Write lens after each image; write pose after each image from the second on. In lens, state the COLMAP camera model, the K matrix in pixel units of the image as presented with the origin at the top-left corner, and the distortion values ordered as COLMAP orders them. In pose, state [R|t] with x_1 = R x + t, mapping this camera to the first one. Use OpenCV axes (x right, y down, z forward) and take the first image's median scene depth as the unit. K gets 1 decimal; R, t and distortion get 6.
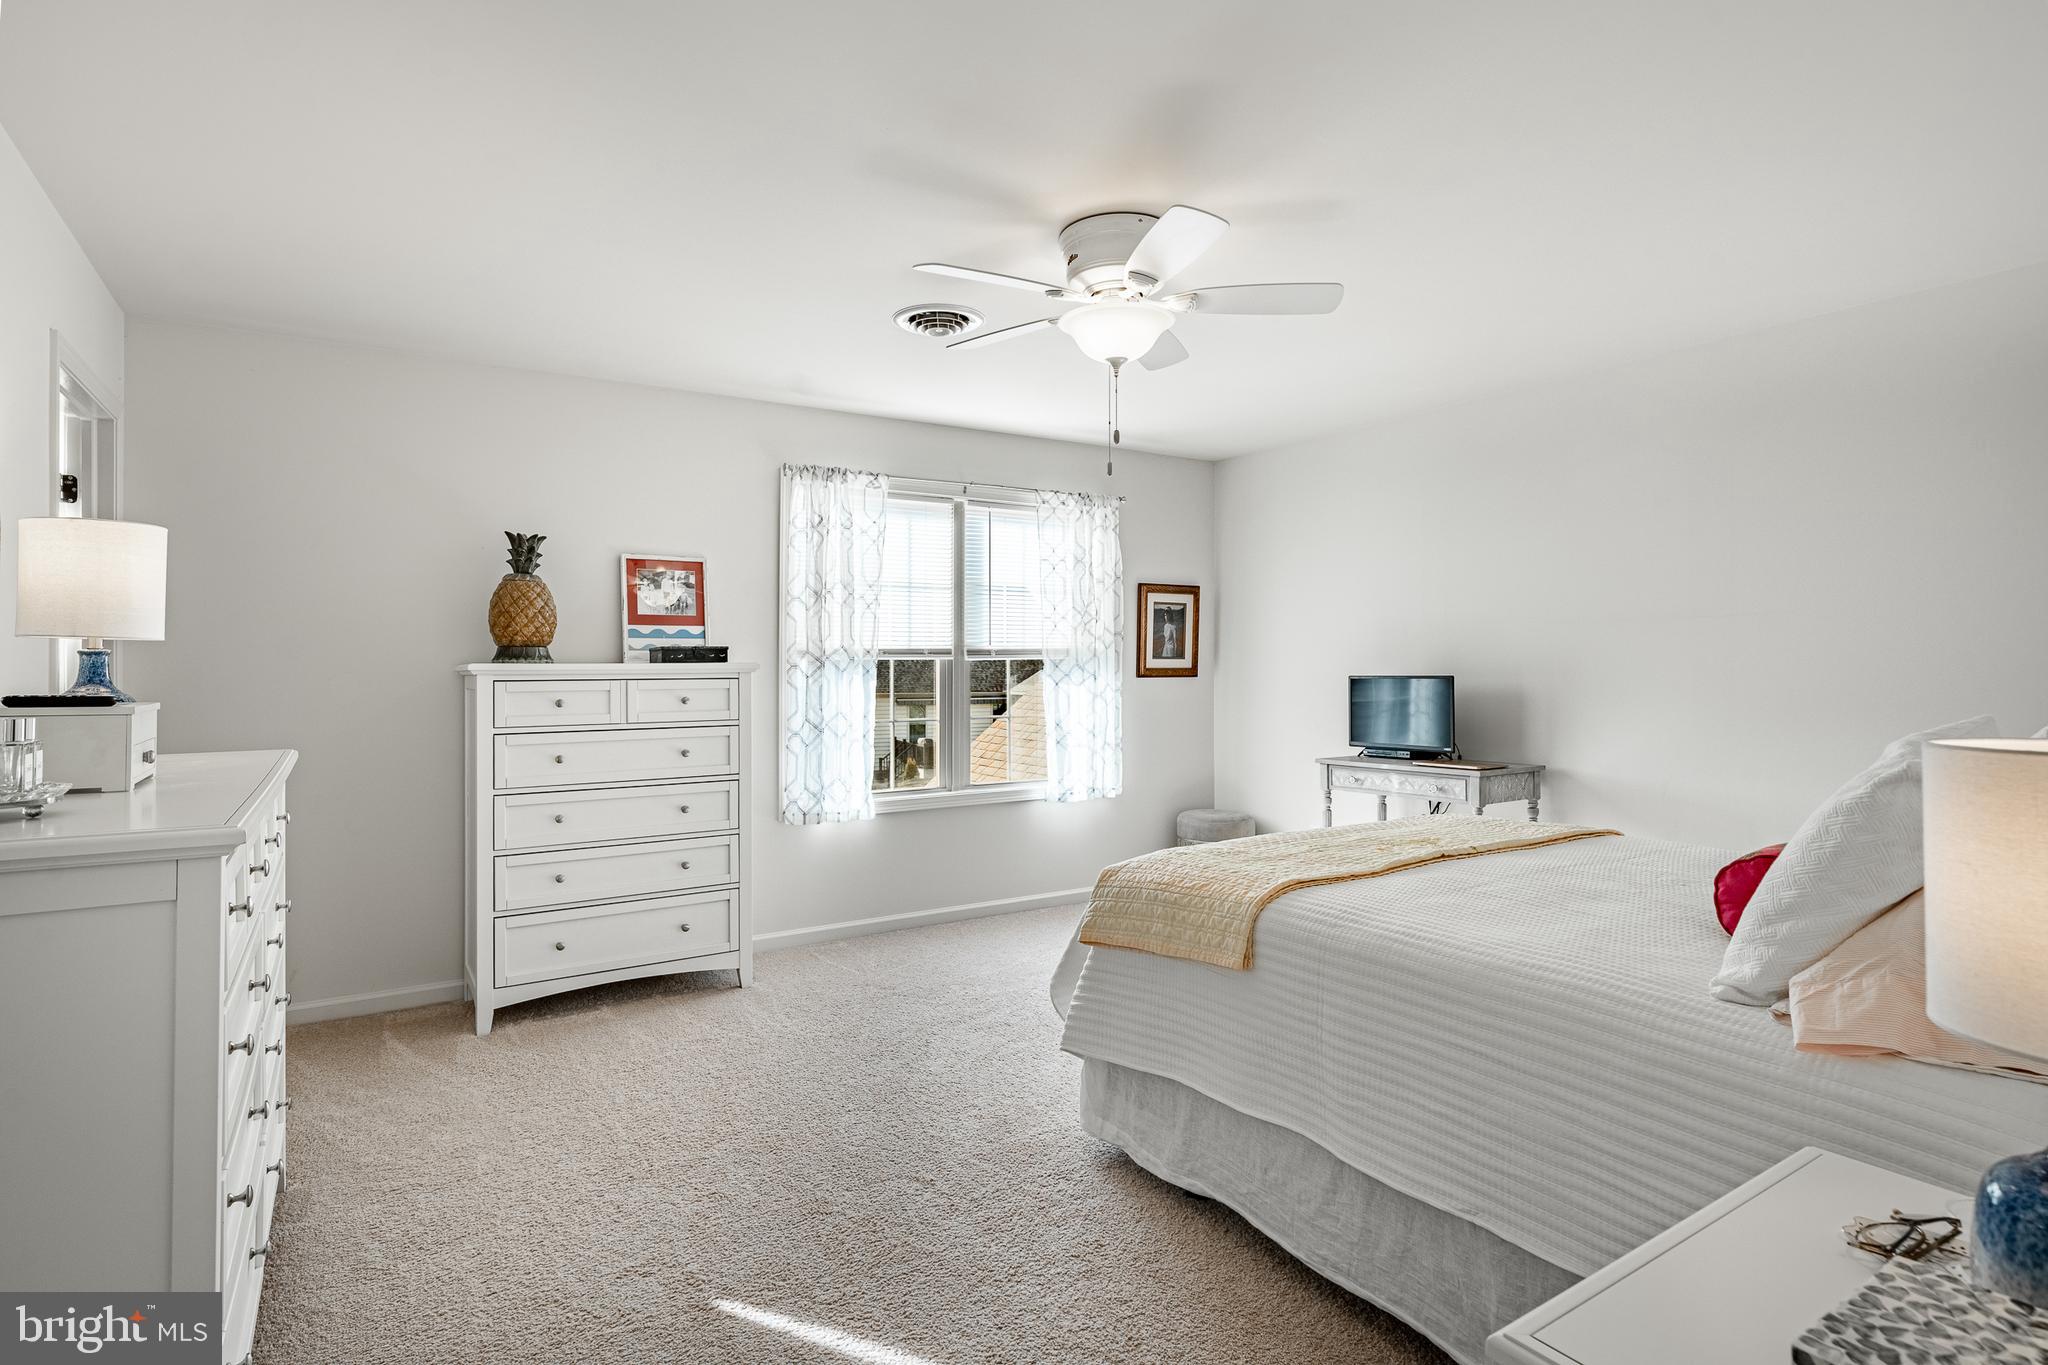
lens RADIAL K [[1048.1, 0, 1020.2], [0, 1048.1, 674.2], [0, 0, 1]] dist [-0.003056, -0.000266]
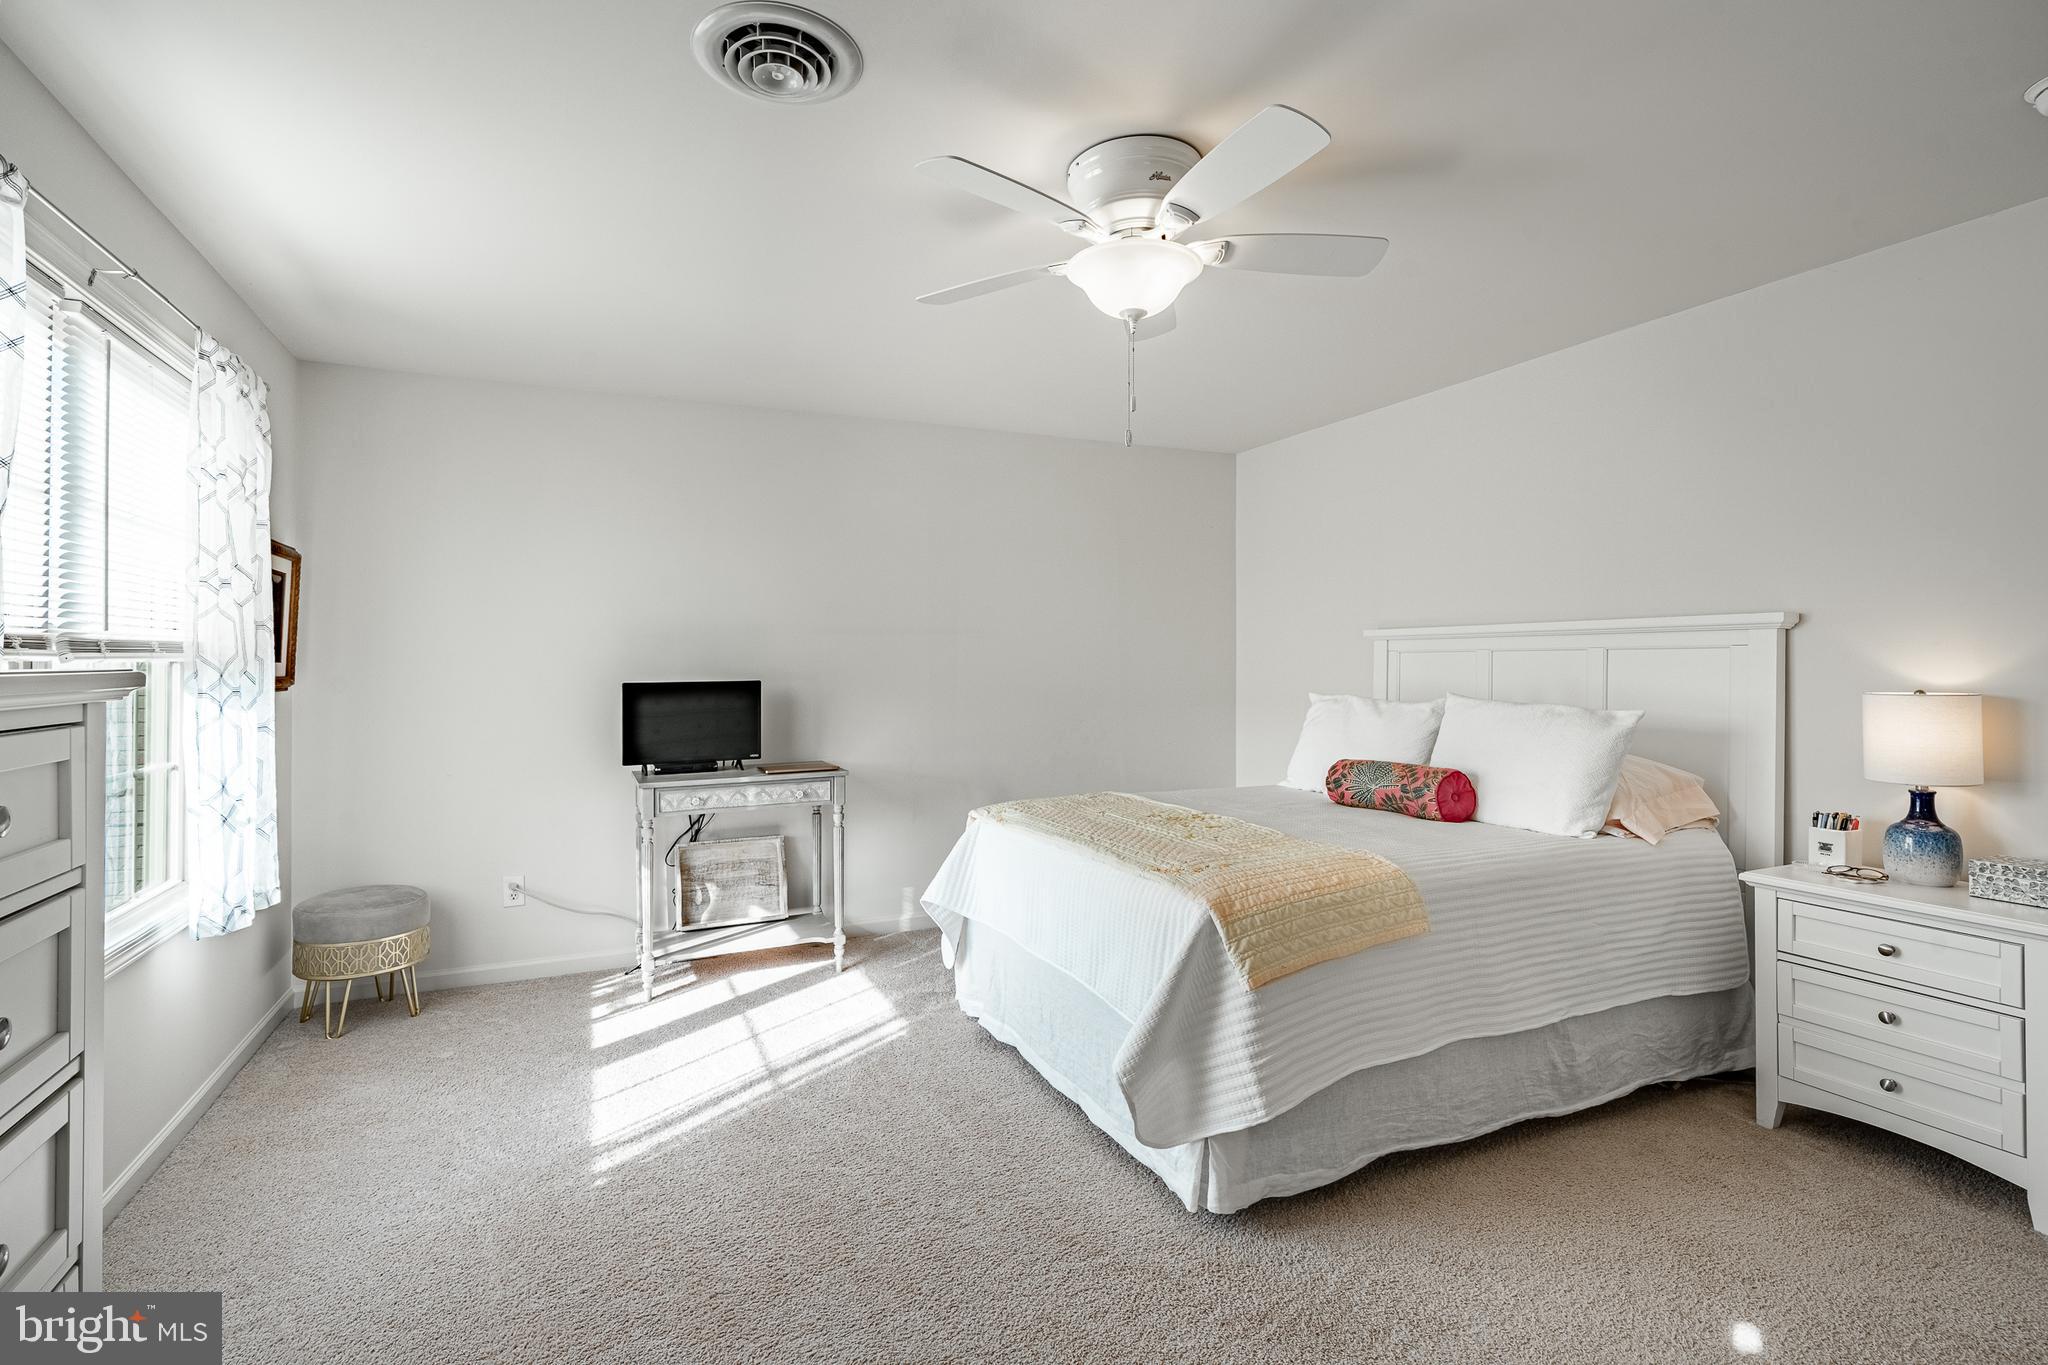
lens RADIAL K [[953.2, 0, 1014.9], [0, 953.2, 664.9], [0, 0, 1]] dist [0.000556, 0.000193]
pose [[0.153536, 0.001032, 0.988143, -0.472772], [0.012485, 0.999918, -0.002984, -0.008263], [-0.988064, 0.012795, 0.153511, 0.669411]]
